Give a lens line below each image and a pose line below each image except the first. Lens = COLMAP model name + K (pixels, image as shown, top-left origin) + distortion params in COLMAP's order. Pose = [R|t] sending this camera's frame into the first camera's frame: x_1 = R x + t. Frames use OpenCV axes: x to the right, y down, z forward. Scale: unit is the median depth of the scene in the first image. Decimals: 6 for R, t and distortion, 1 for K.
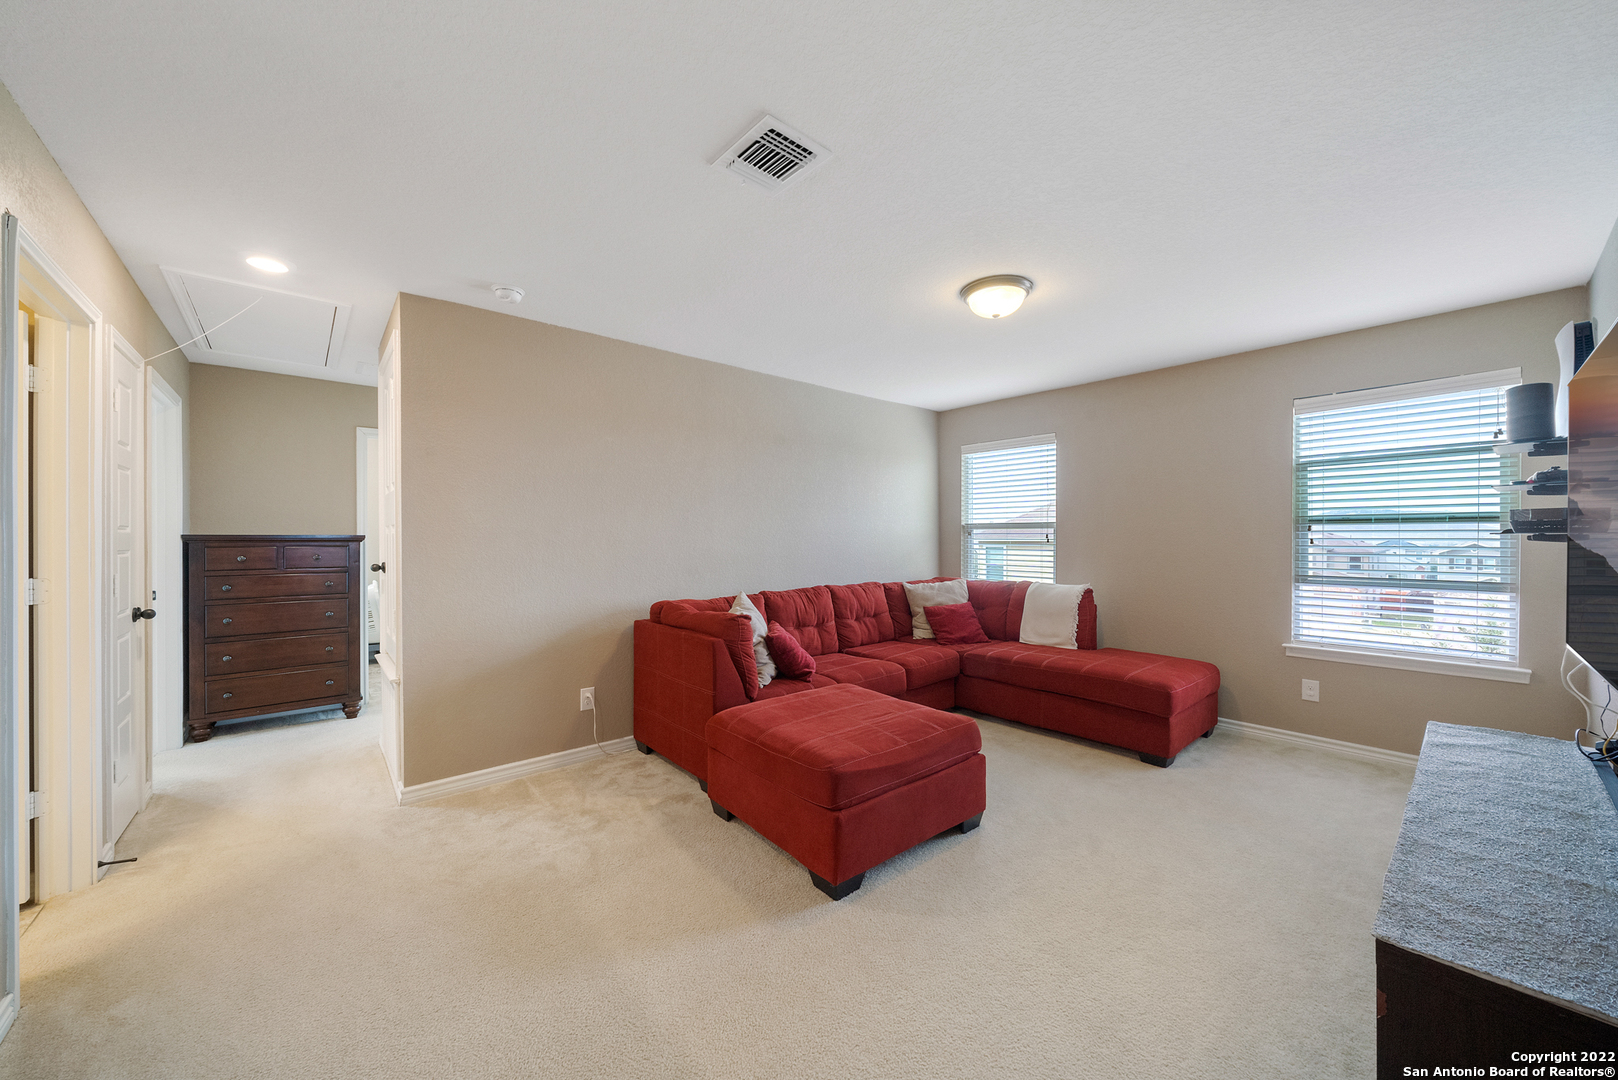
lens RADIAL K [[589.3, 0, 806.6], [0, 589.3, 540.0], [0, 0, 1]] dist [-0.002745, -0.000031]
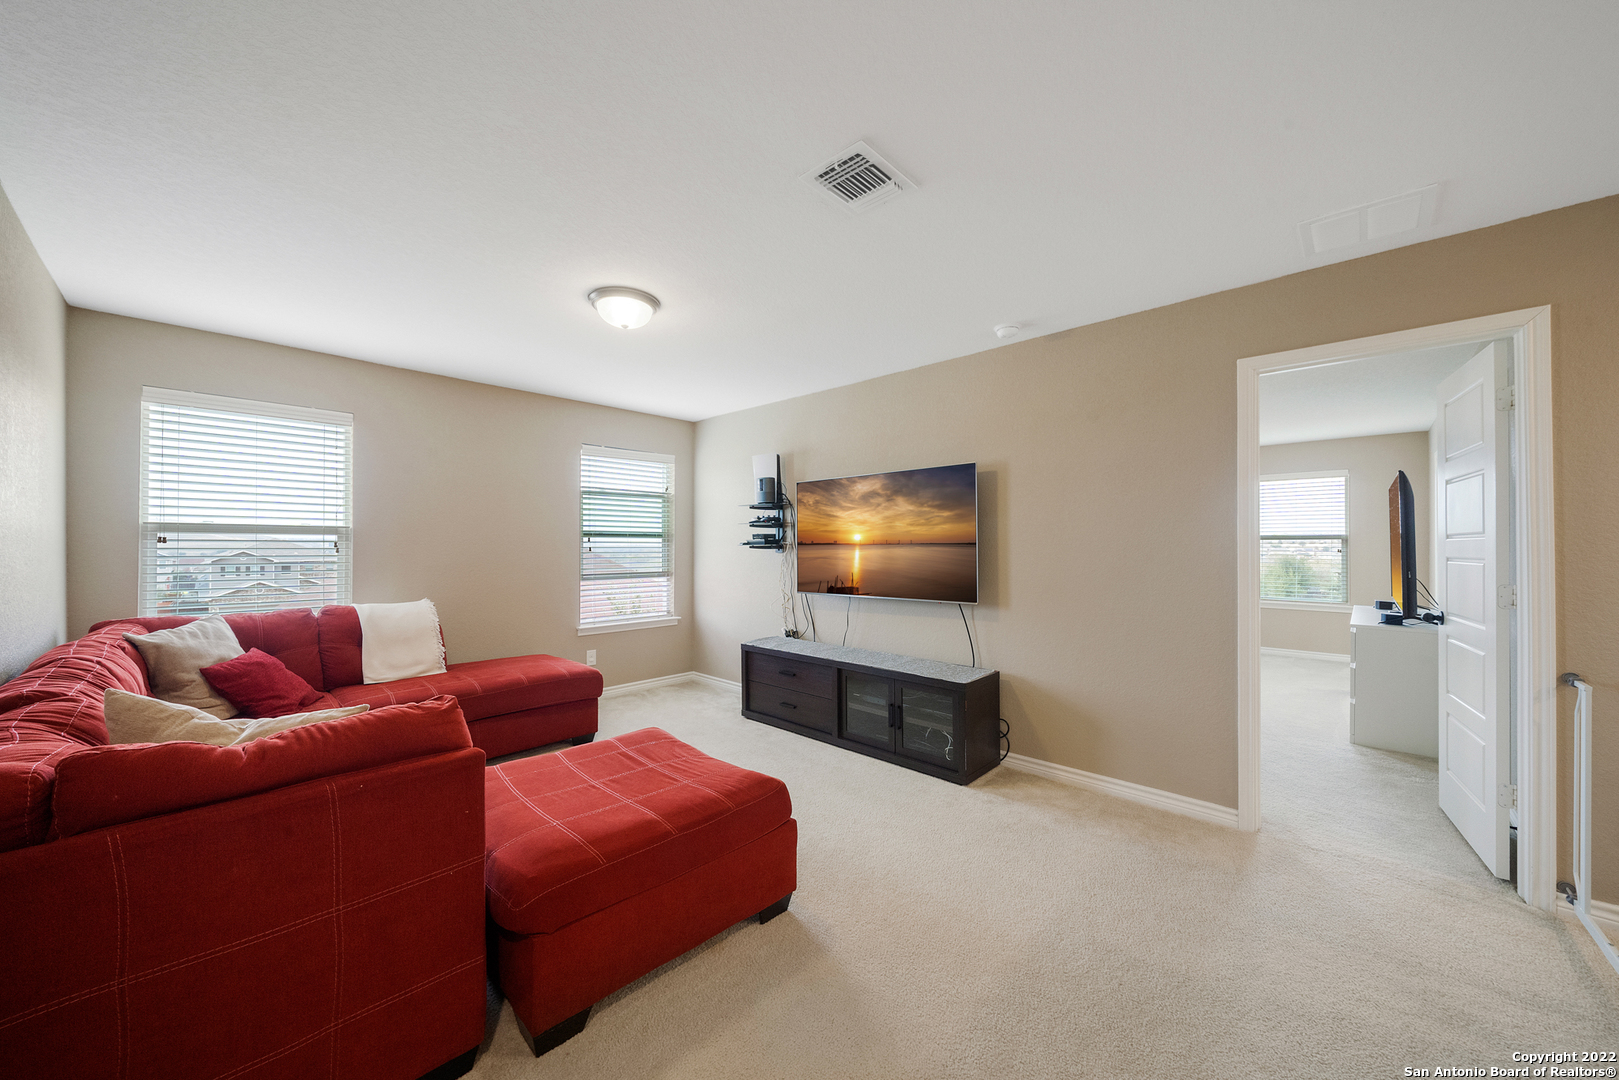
lens RADIAL K [[589.7, 0, 804.9], [0, 589.7, 539.5], [0, 0, 1]] dist [-0.002745, -0.000031]
pose [[-0.107347, 0.011518, 0.994155, -0.560064], [0.004949, 0.999927, -0.011050, -0.002812], [-0.994209, 0.003734, -0.107396, 0.630527]]
